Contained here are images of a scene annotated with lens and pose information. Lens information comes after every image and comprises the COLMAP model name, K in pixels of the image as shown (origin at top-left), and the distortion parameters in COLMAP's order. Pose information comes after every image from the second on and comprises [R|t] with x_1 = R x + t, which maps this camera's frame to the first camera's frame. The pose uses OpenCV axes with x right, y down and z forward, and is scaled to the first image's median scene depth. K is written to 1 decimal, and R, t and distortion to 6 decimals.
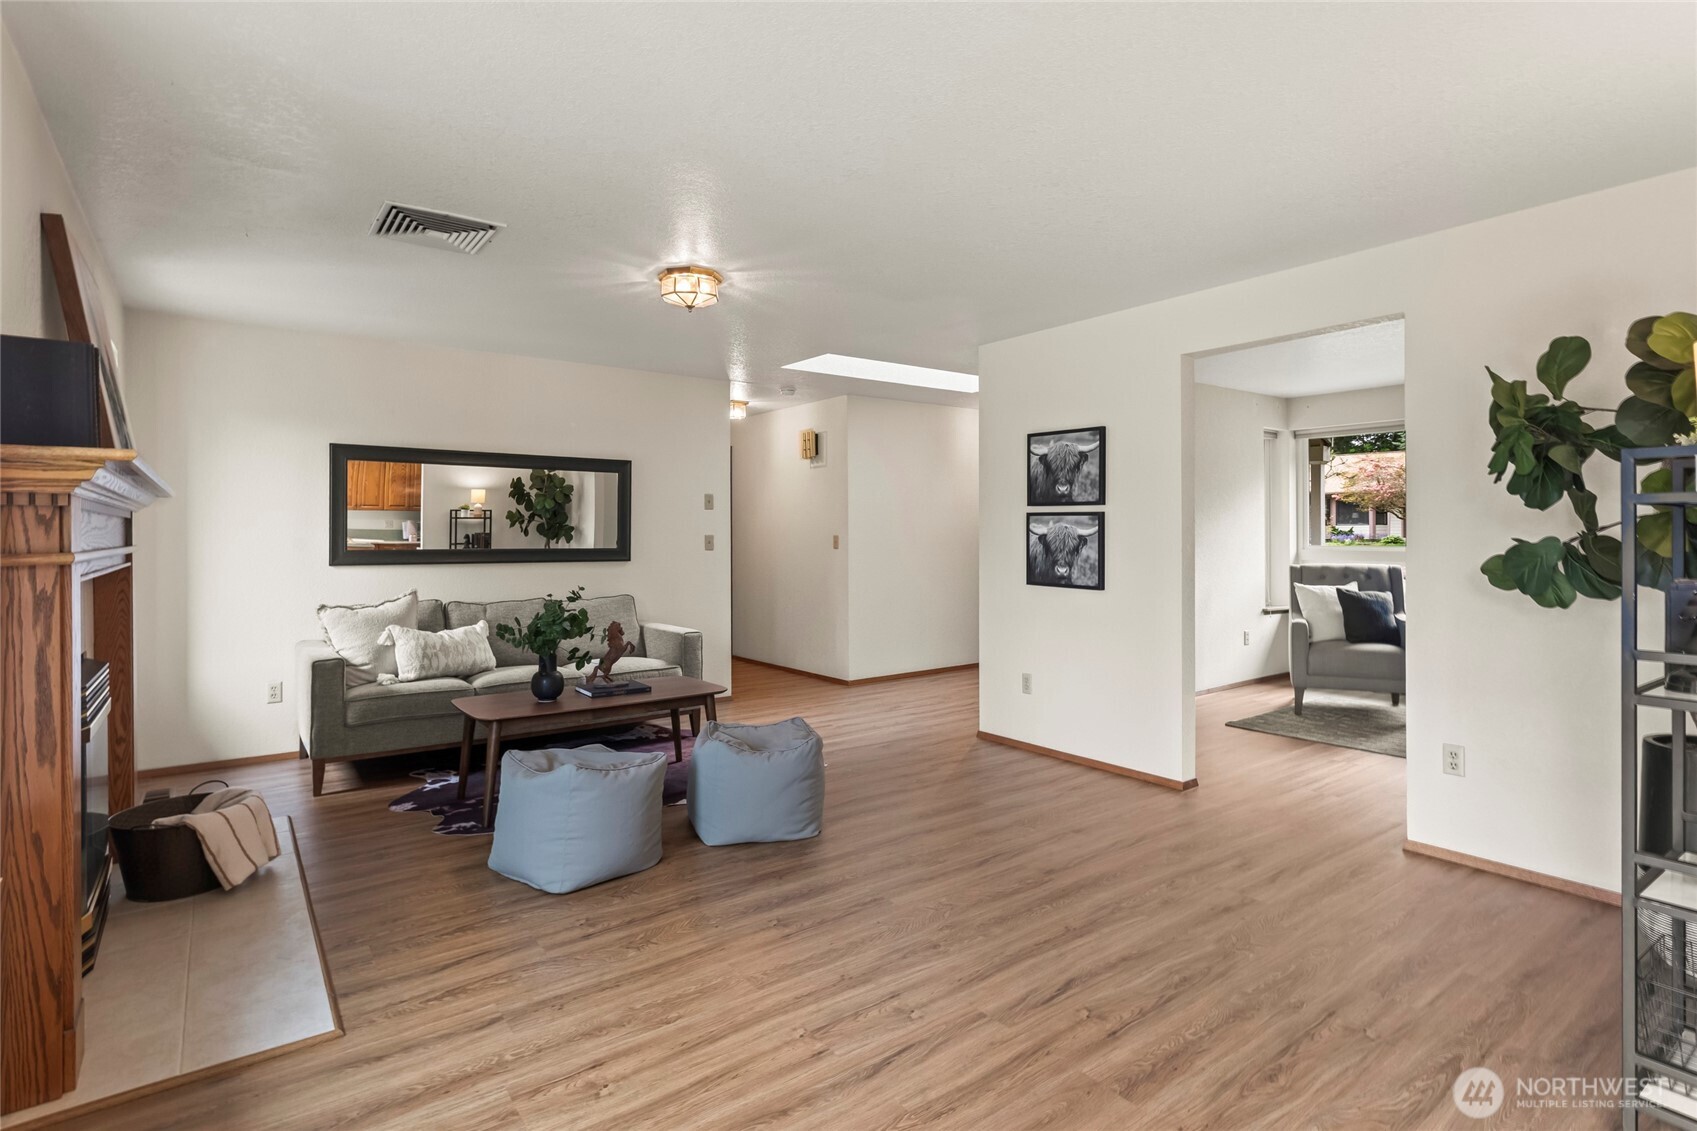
lens RADIAL K [[900.5, 0, 863.5], [0, 900.5, 528.5], [0, 0, 1]] dist [0.002798, 0.000342]
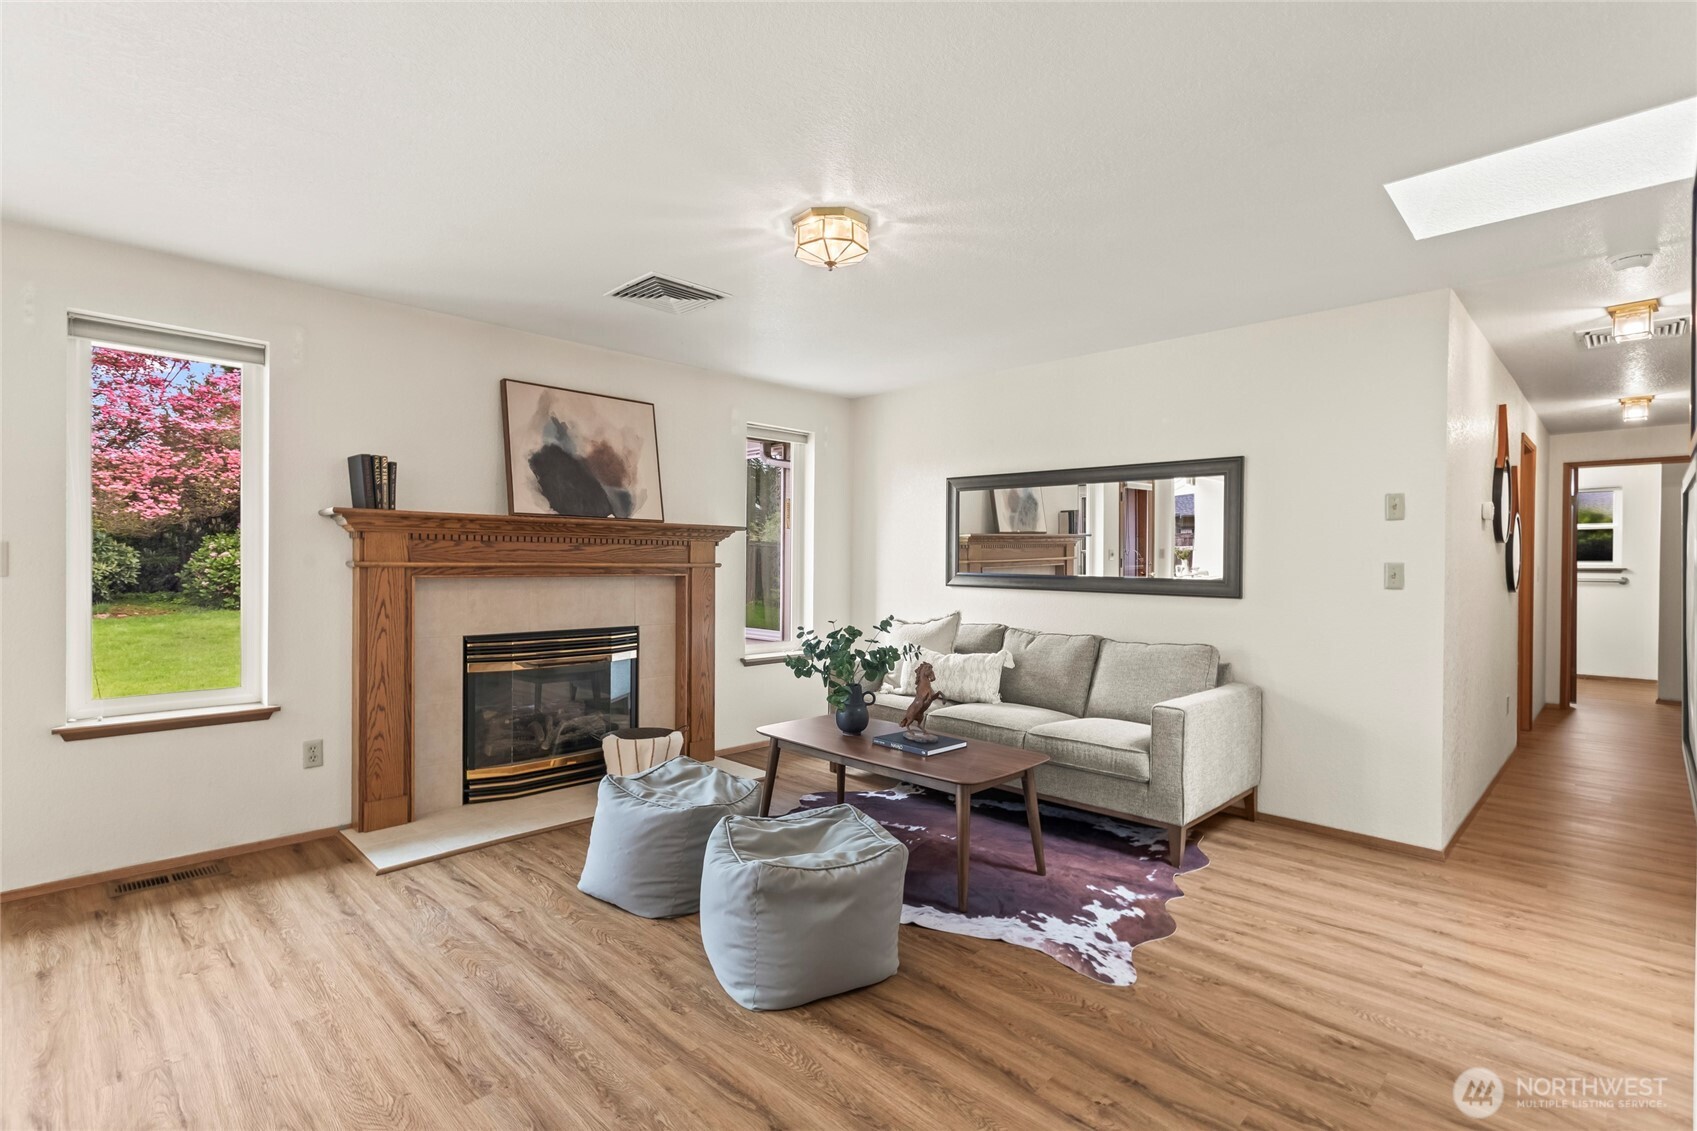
lens RADIAL K [[811.0, 0, 848.6], [0, 811.0, 568.2], [0, 0, 1]] dist [0.003099, -0.000101]
pose [[0.111697, 0.010416, -0.993688, 0.664050], [-0.004961, 0.999938, 0.009924, 0.014341], [0.993730, 0.003821, 0.111741, 1.230434]]
